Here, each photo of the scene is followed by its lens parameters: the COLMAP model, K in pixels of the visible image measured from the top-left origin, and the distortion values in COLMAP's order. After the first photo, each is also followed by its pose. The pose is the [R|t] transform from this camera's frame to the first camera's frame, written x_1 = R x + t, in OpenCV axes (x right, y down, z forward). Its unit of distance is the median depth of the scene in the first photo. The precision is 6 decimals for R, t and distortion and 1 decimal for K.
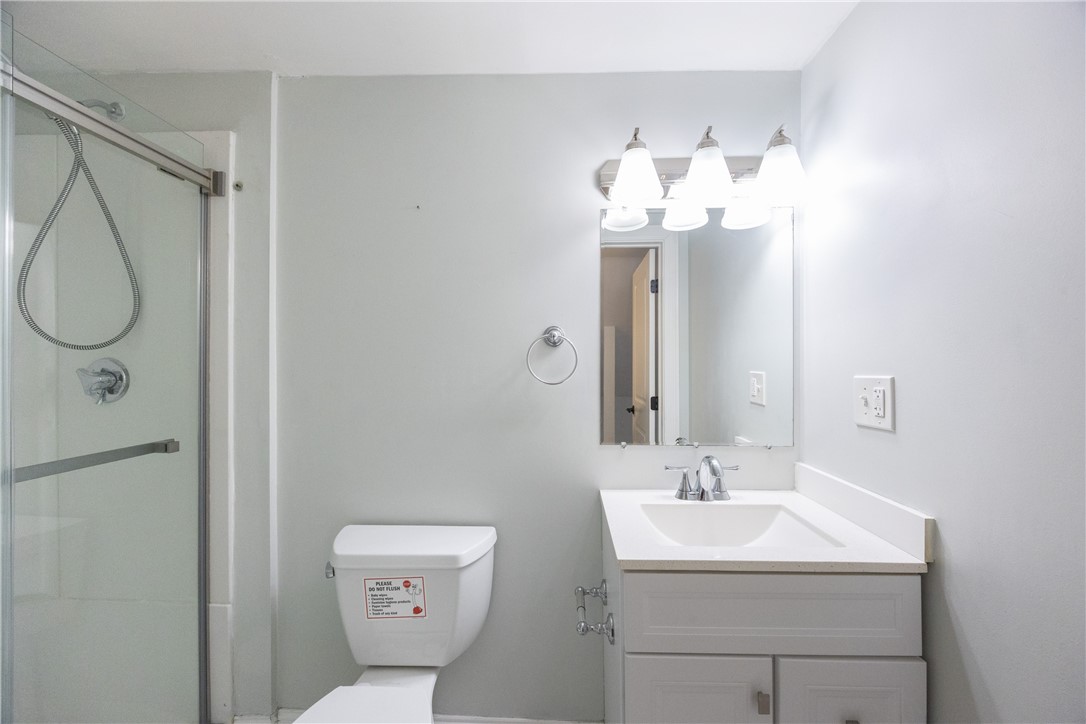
lens RADIAL K [[416.3, 0, 549.8], [0, 416.3, 366.9], [0, 0, 1]] dist [-0.004373, 0.000395]
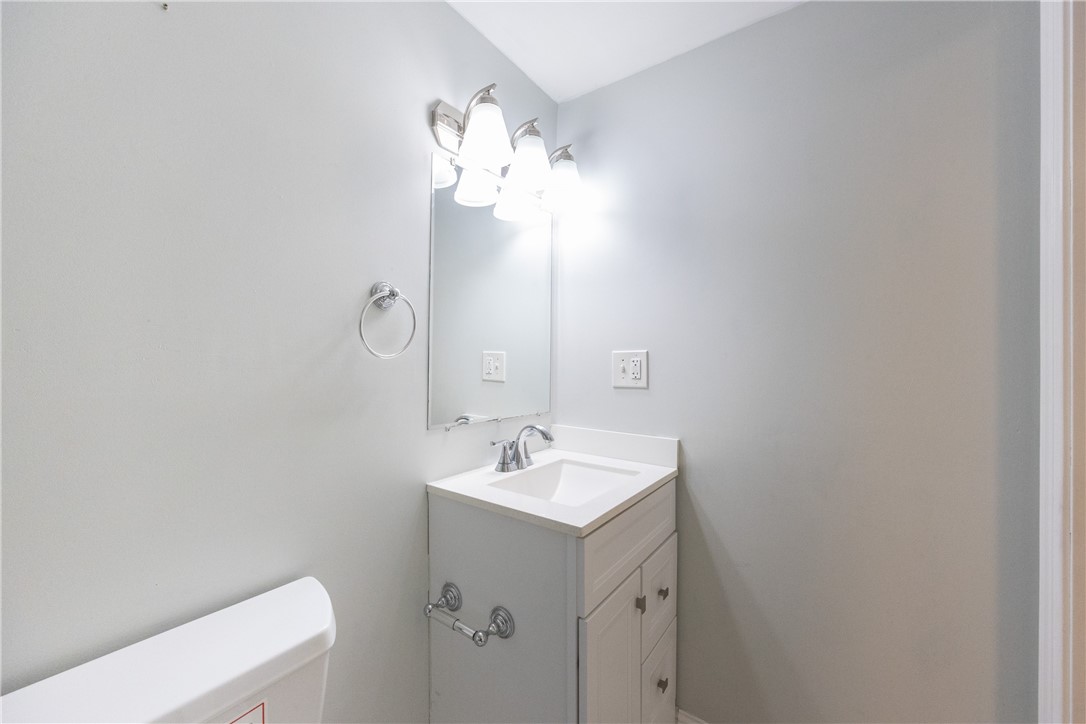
lens RADIAL K [[416.3, 0, 551.7], [0, 416.3, 359.1], [0, 0, 1]] dist [-0.004373, 0.000395]
pose [[0.587342, 0.007003, 0.809309, -0.464663], [-0.009313, 0.999955, -0.001895, 0.048648], [-0.809285, -0.006424, 0.587381, 0.337970]]
